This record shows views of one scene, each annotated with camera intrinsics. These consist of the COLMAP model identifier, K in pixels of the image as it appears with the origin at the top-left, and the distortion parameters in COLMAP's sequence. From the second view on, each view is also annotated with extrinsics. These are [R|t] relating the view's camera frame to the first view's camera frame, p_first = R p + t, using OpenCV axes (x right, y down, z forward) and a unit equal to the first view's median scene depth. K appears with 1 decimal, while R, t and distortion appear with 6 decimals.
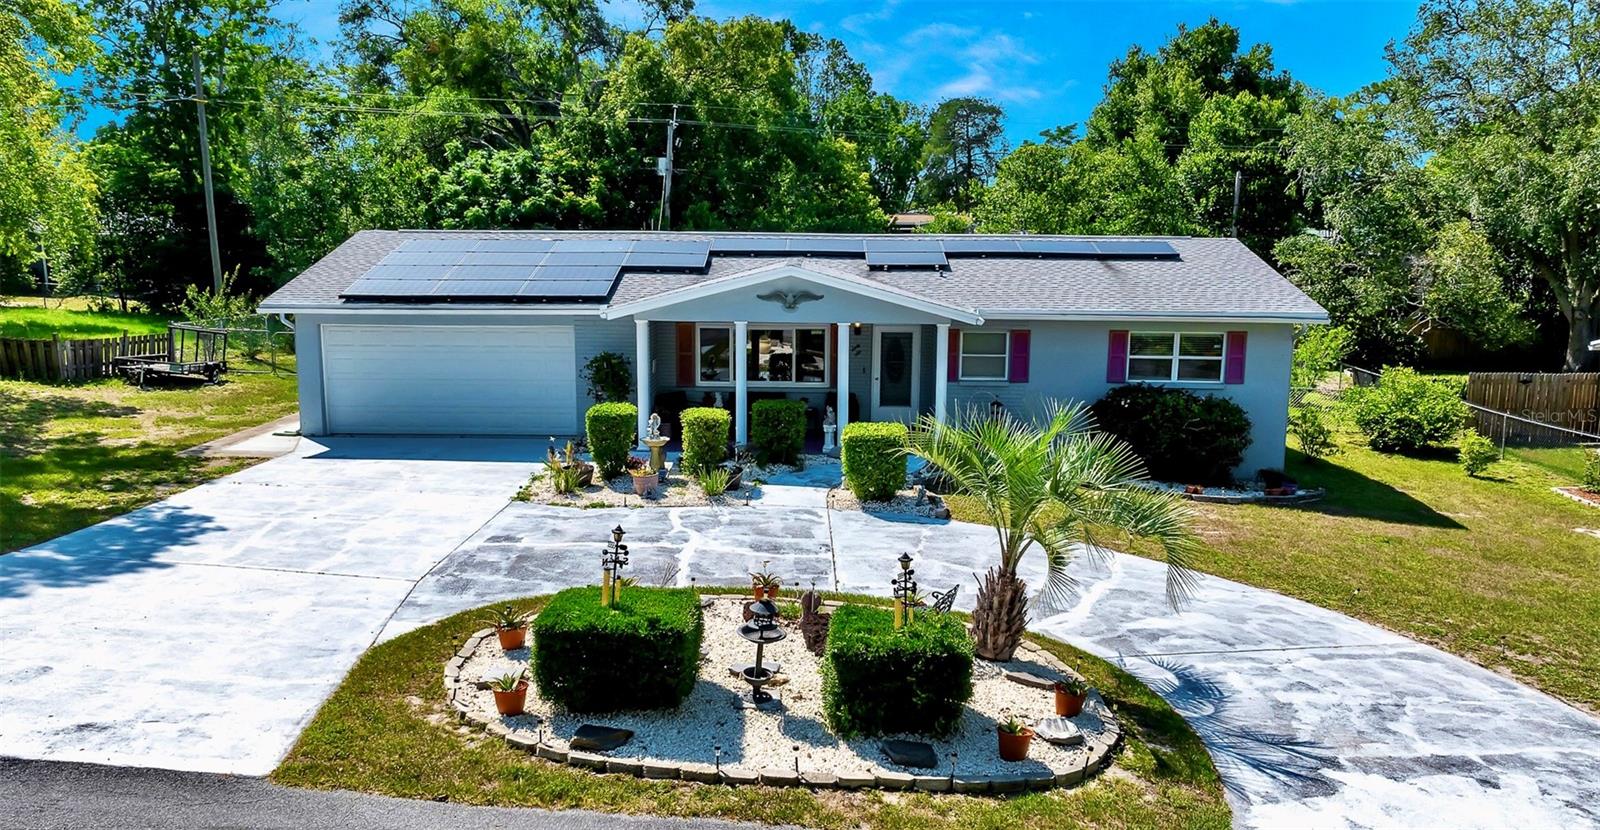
lens RADIAL K [[1220.9, 0, 800.2], [0, 1220.9, 475.7], [0, 0, 1]] dist [0.007977, -0.006605]
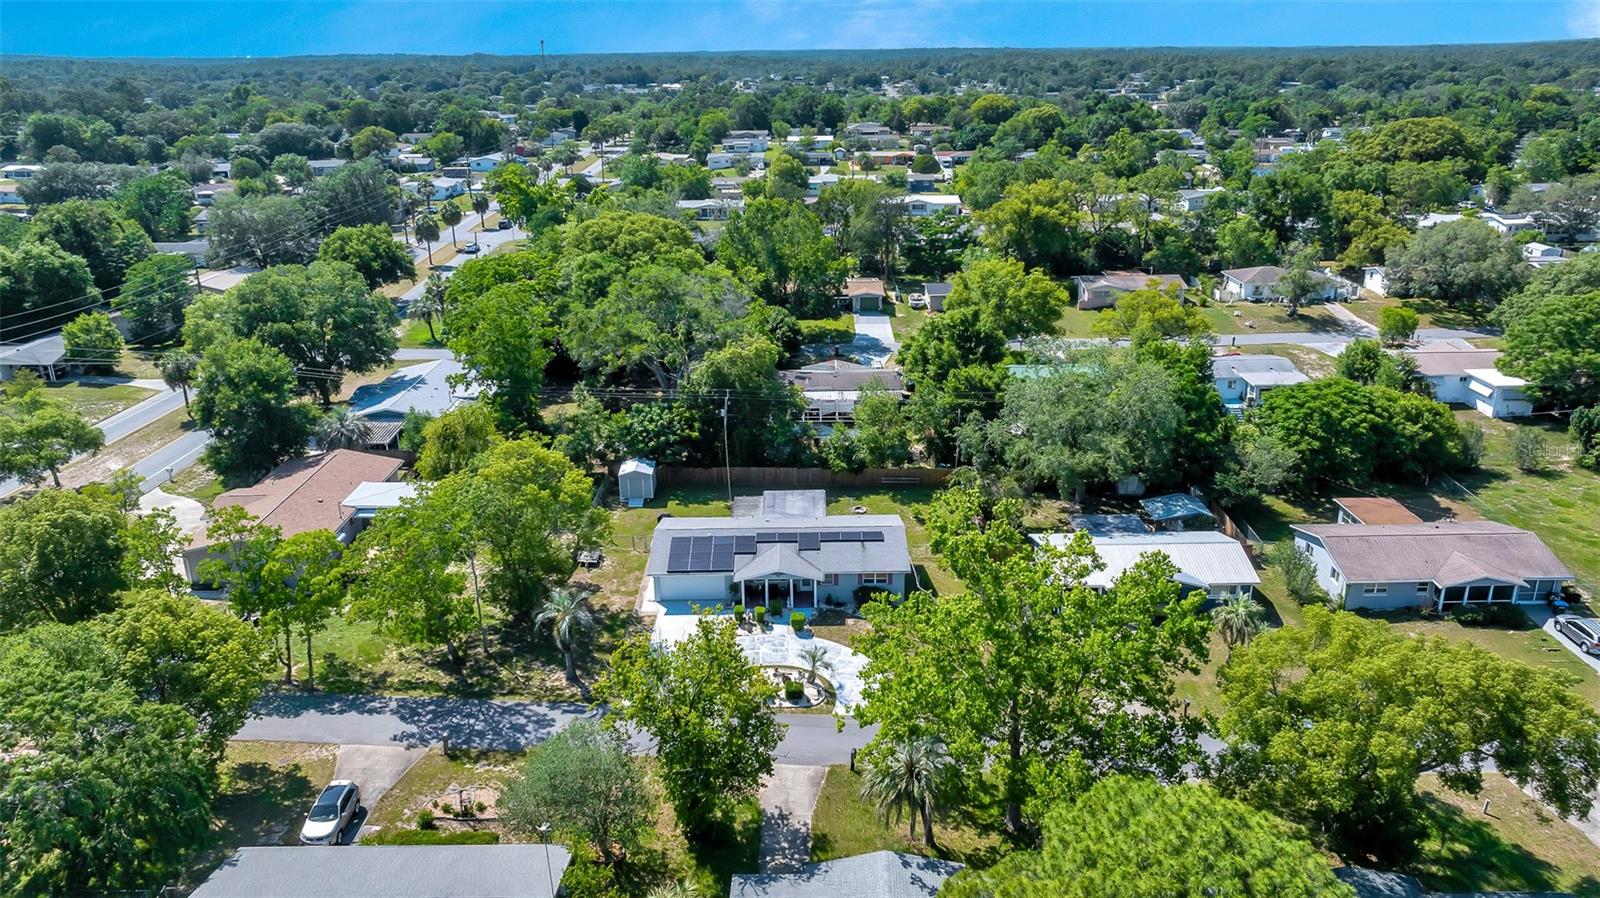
lens RADIAL K [[1178.9, 0, 800.0], [0, 1178.9, 449.0], [0, 0, 1]] dist [-0.001661, 0.011274]
pose [[0.999737, -0.019735, 0.011700, 0.025671], [0.017580, 0.986631, 0.162021, -1.160945], [-0.014741, -0.161773, 0.986718, -2.774059]]
